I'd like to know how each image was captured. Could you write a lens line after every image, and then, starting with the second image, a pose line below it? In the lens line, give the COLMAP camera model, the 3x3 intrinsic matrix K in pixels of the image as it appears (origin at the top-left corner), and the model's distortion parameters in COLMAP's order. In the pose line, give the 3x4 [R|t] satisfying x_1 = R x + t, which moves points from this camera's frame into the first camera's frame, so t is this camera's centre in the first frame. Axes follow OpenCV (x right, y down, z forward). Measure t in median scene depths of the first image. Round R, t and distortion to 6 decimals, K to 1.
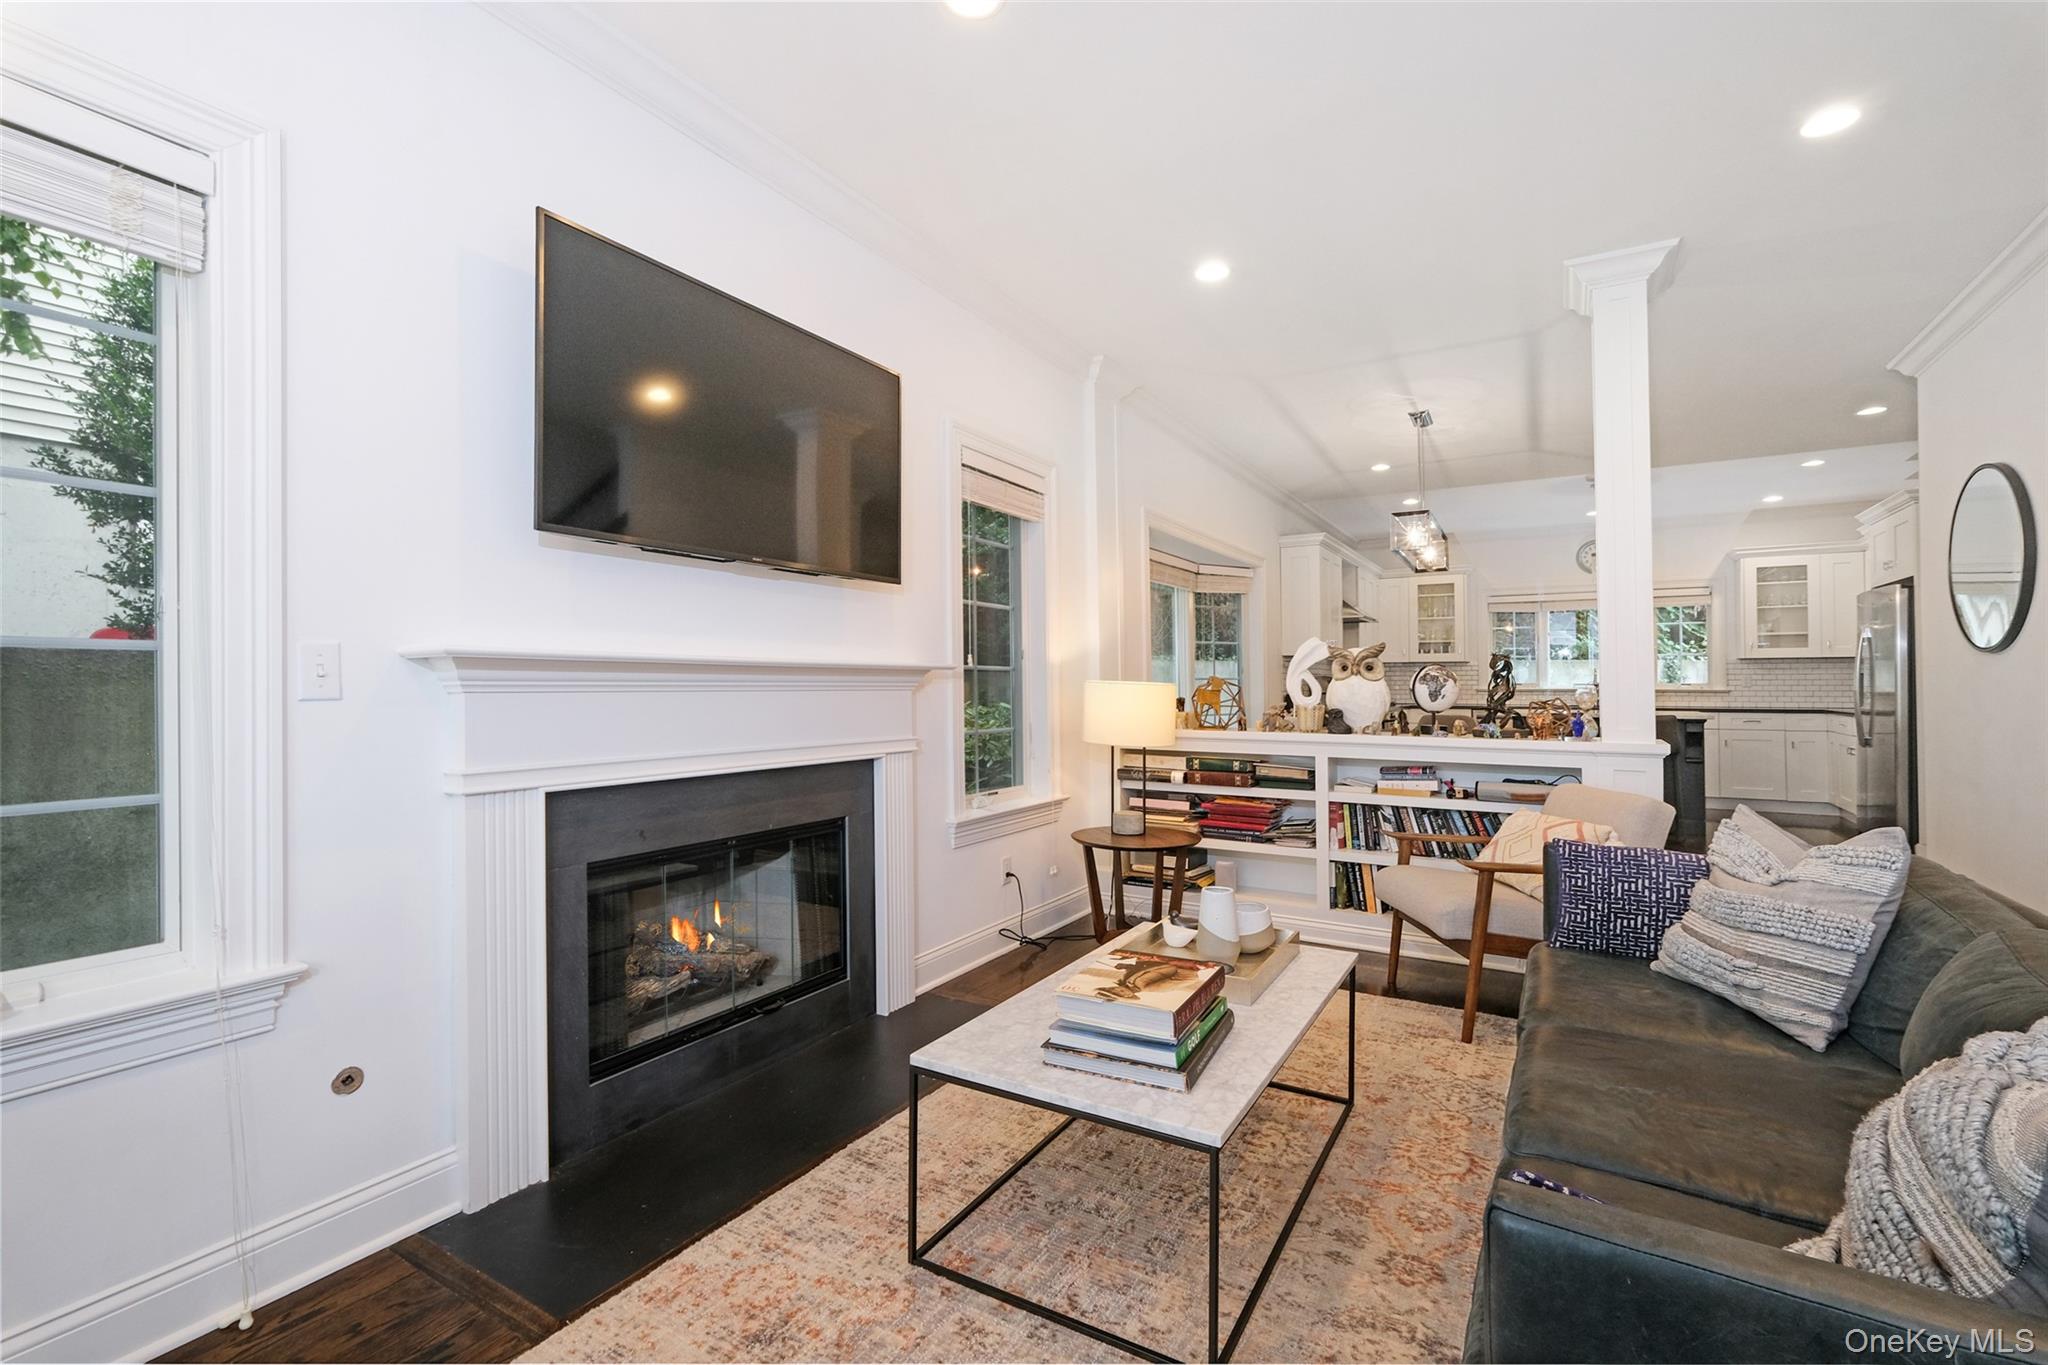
lens RADIAL K [[897.6, 0, 1027.6], [0, 897.6, 678.4], [0, 0, 1]] dist [0.001522, -0.000864]
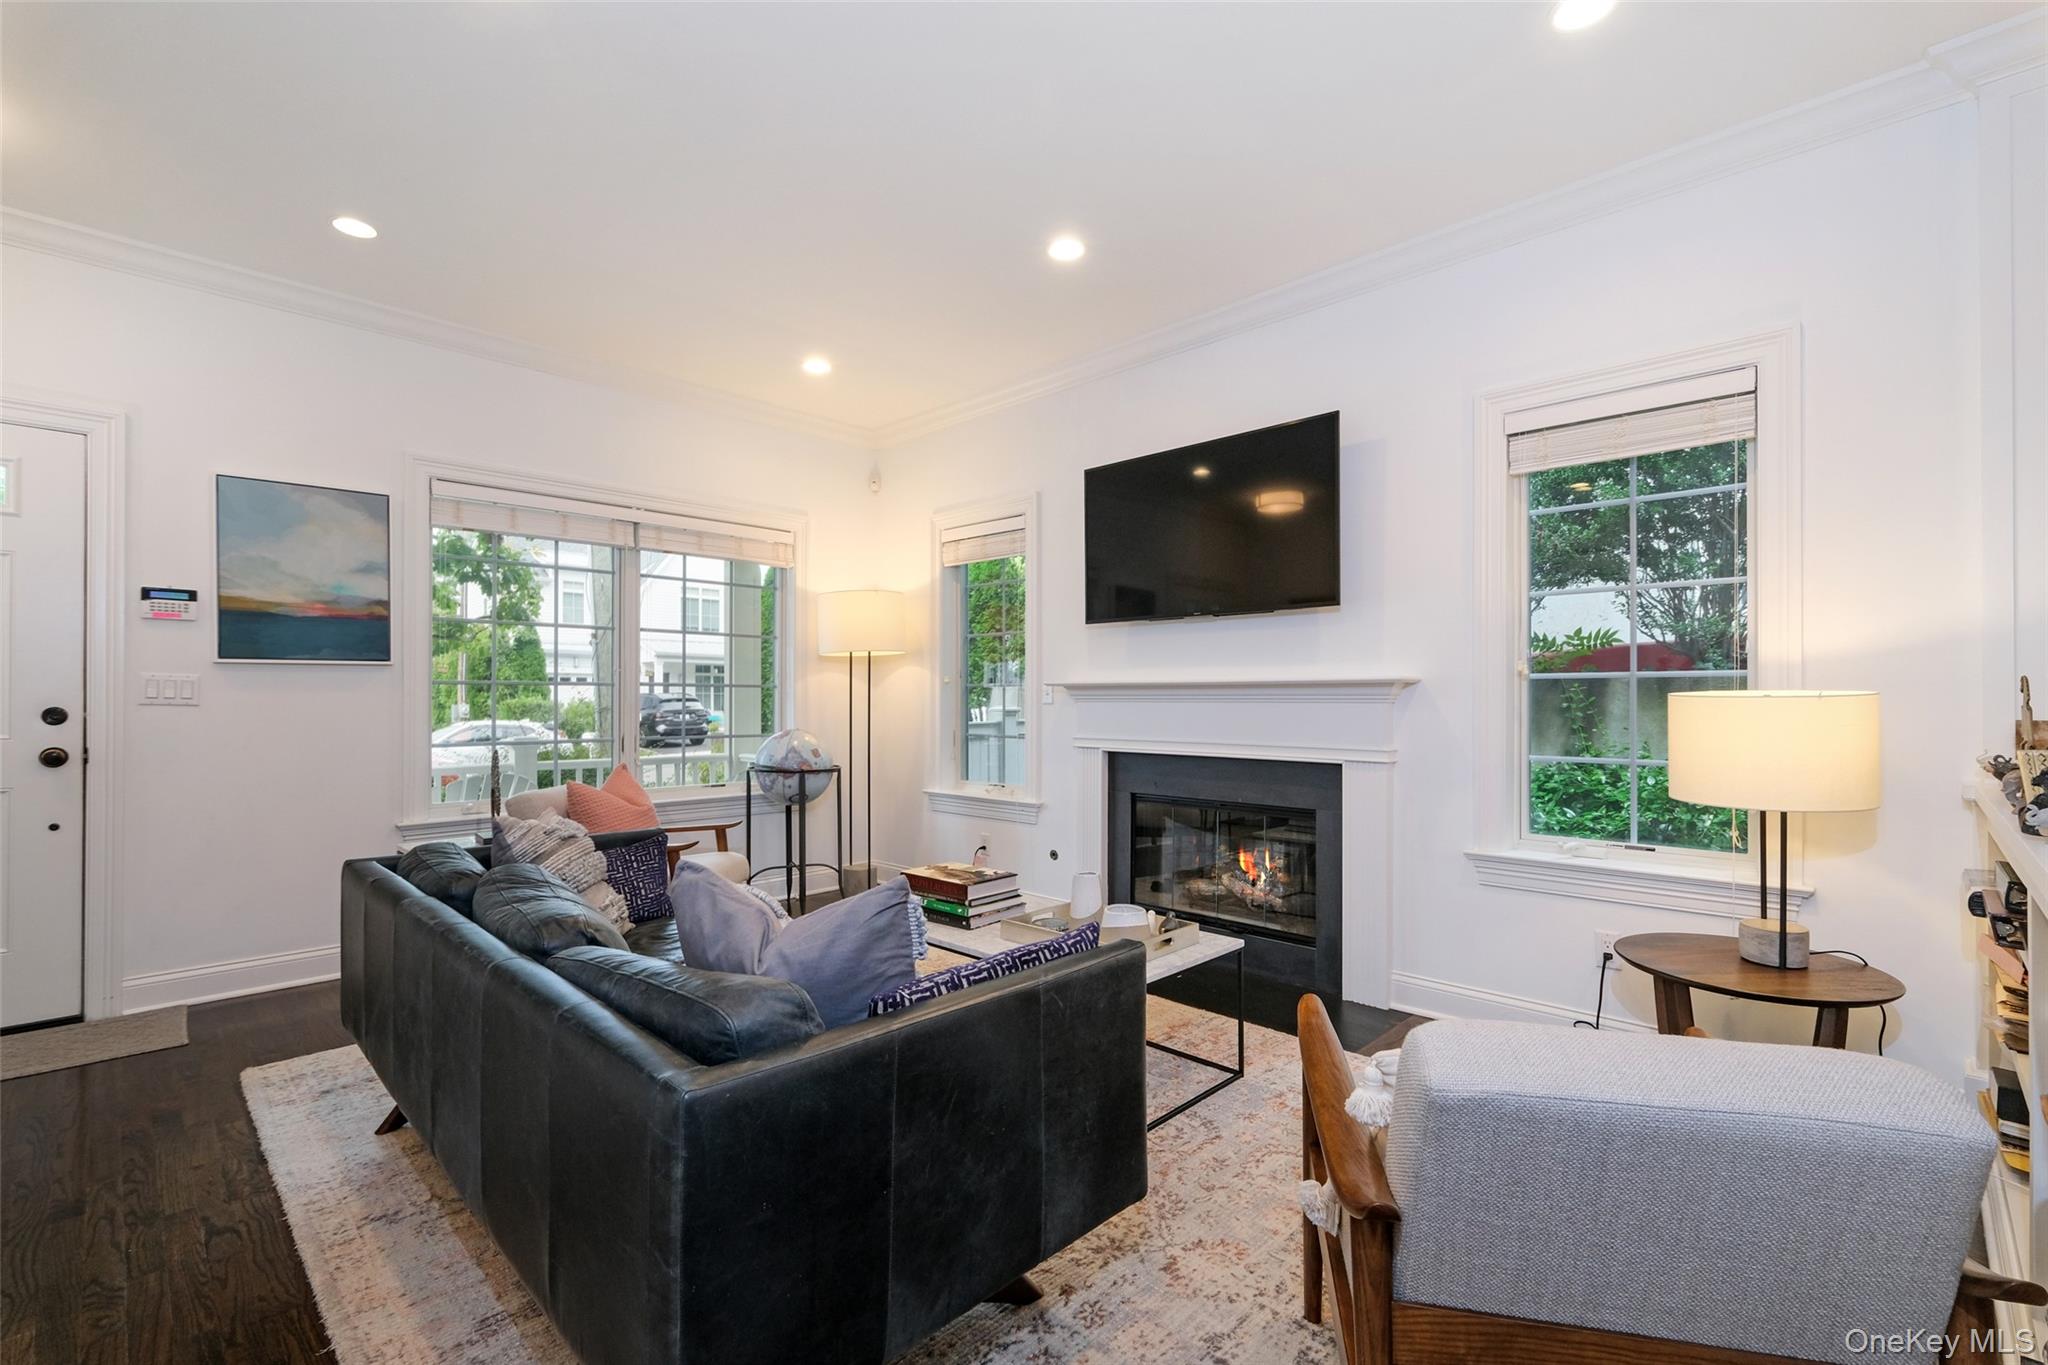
lens RADIAL K [[897.6, 0, 1040.2], [0, 897.6, 693.9], [0, 0, 1]] dist [0.001522, -0.000864]
pose [[-0.226506, -0.005919, -0.973992, 0.841730], [0.007099, 0.999945, -0.007727, 0.007410], [0.973984, -0.008665, -0.226452, 0.757729]]
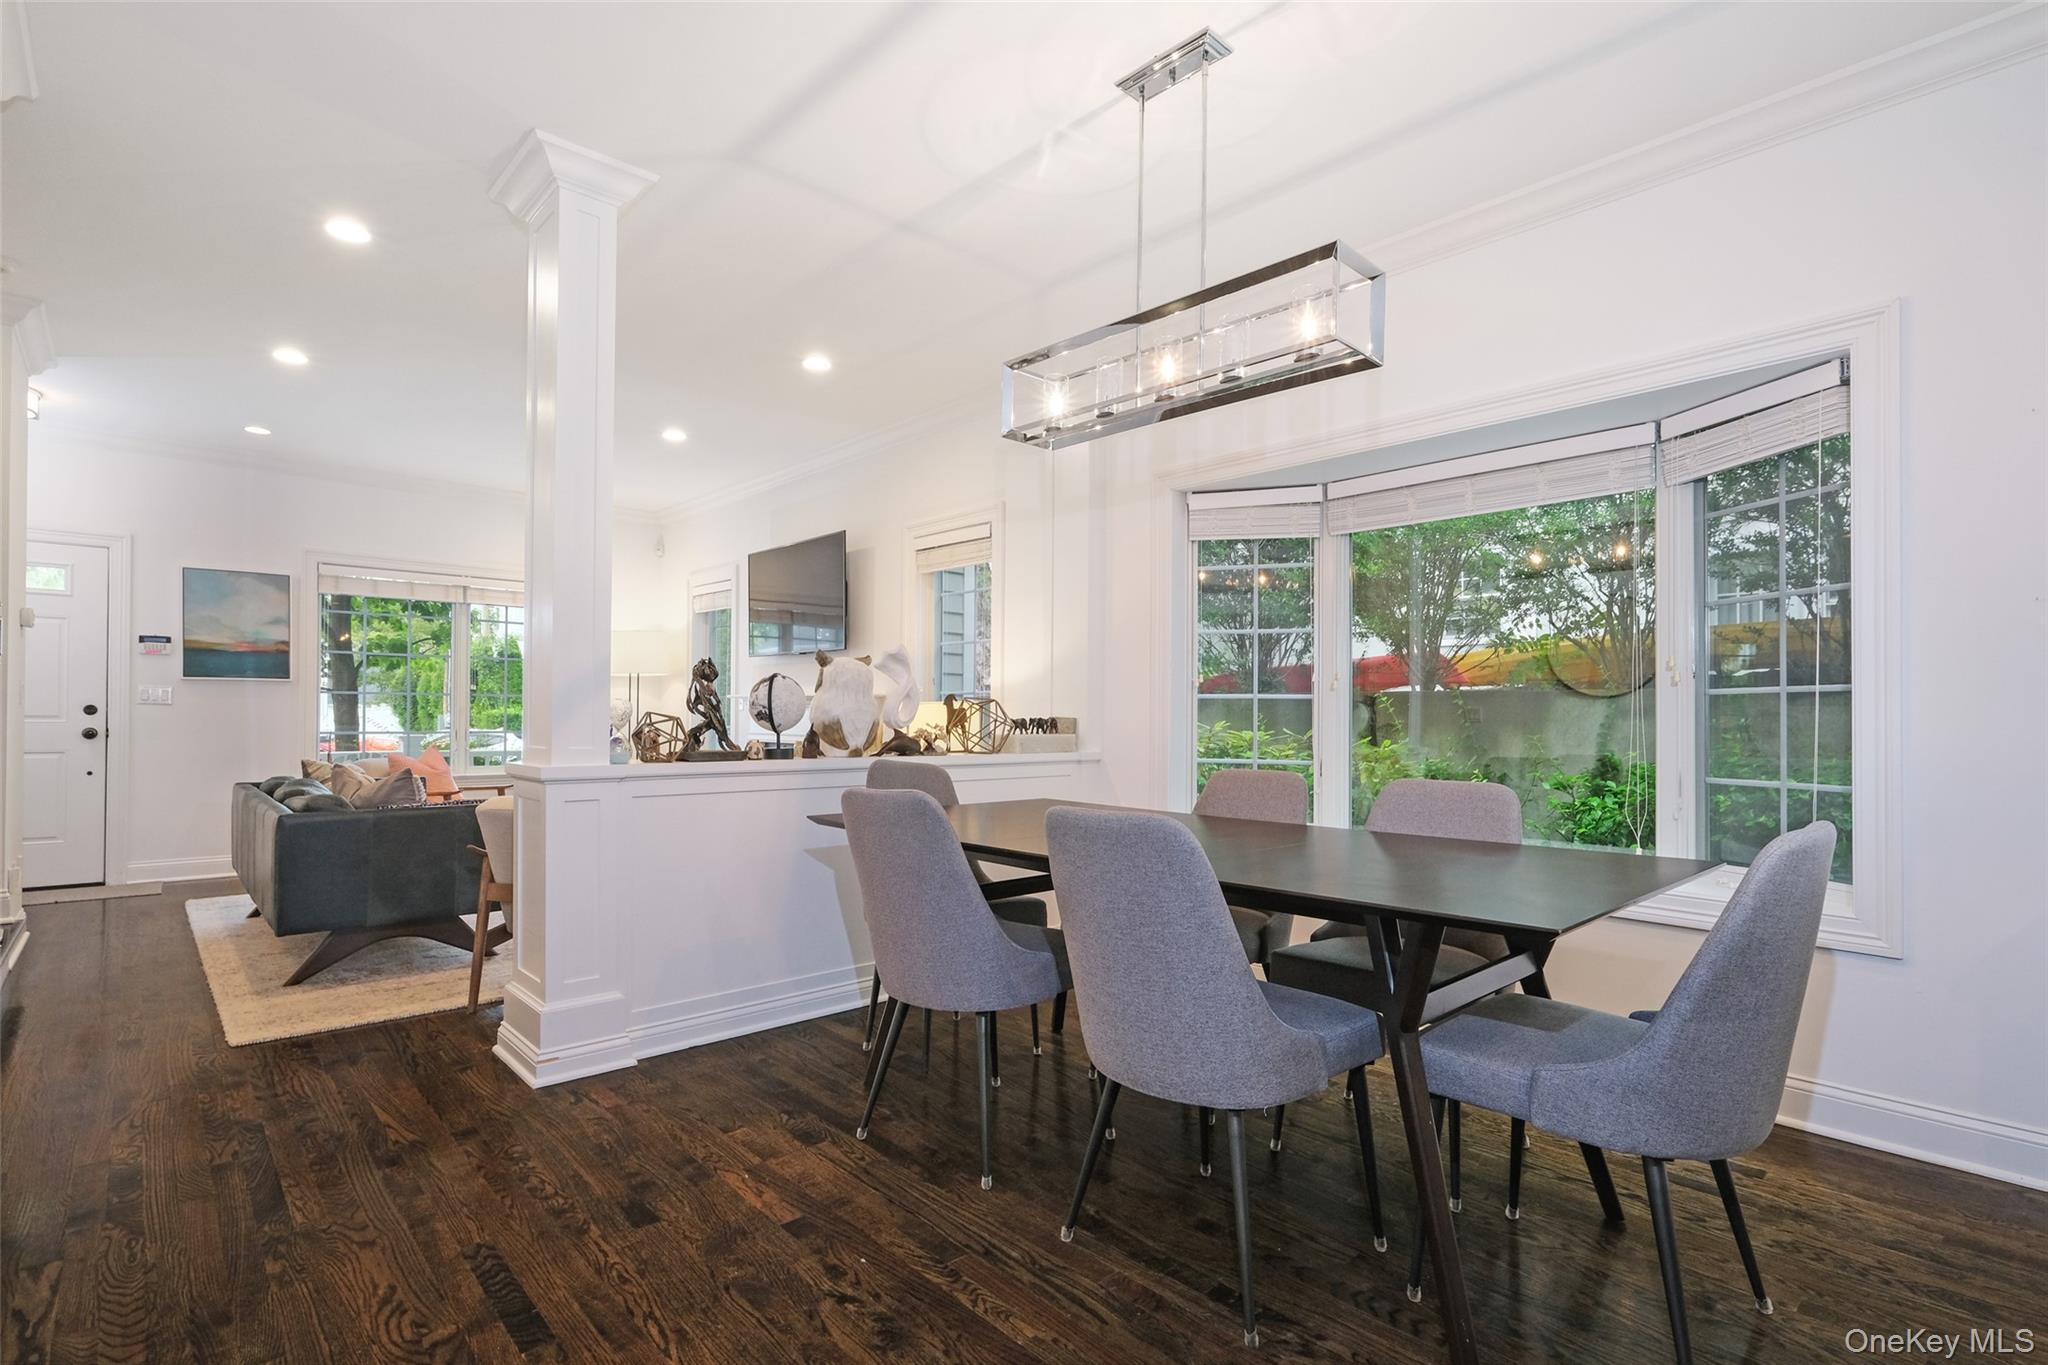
lens RADIAL K [[953.8, 0, 1024.0], [0, 953.8, 714.0], [0, 0, 1]] dist [0.008184, -0.000343]
pose [[-0.278973, -0.005162, -0.960285, 1.288838], [-0.002783, 0.999986, -0.004567, 0.024296], [0.960295, 0.001398, -0.278983, 1.528129]]
